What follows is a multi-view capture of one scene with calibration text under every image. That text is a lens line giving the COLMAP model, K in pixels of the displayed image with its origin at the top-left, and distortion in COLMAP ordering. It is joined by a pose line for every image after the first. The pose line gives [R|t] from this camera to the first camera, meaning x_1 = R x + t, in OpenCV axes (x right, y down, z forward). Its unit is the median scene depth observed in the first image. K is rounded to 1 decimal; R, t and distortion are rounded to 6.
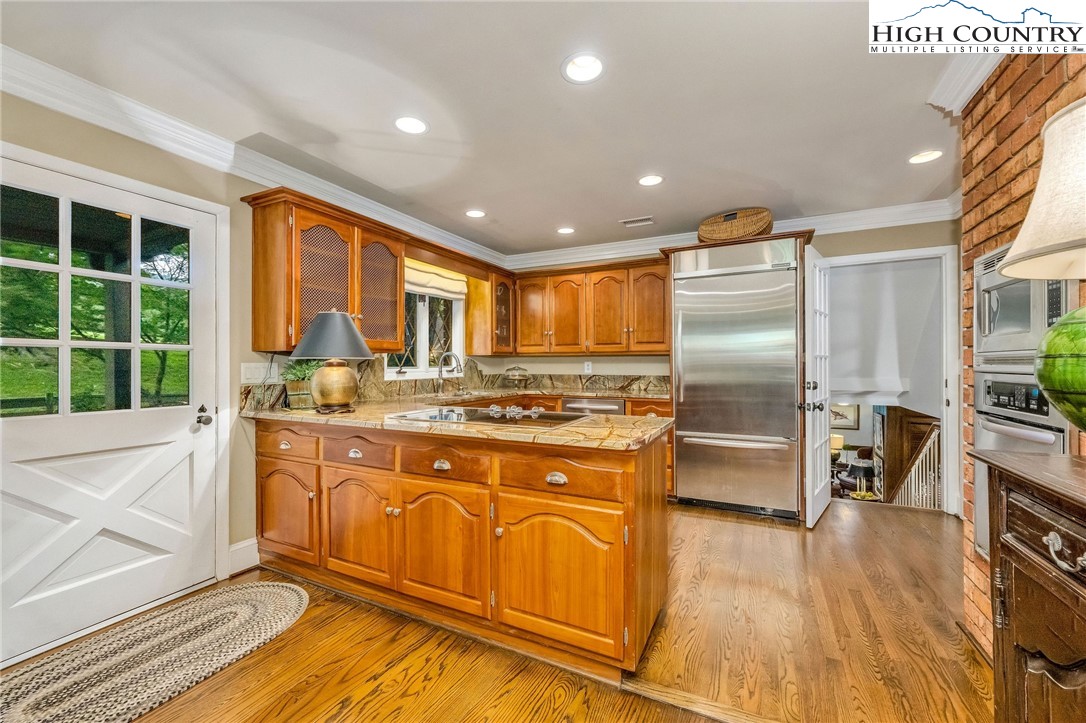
lens RADIAL K [[426.3, 0, 541.6], [0, 426.3, 362.9], [0, 0, 1]] dist [-0.007511, 0.000043]
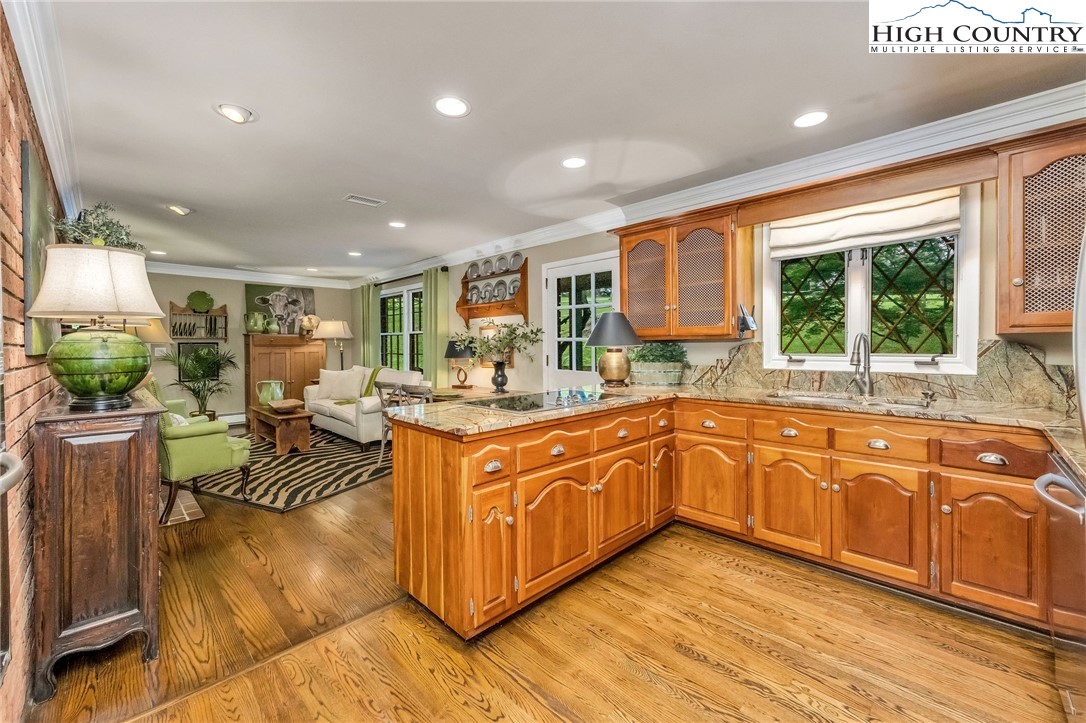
lens RADIAL K [[426.3, 0, 531.8], [0, 426.3, 346.5], [0, 0, 1]] dist [-0.007511, 0.000043]
pose [[-0.308225, 0.007267, -0.951286, 0.875599], [0.007745, 0.999957, 0.005130, -0.017711], [0.951282, -0.005786, -0.308268, 1.174849]]
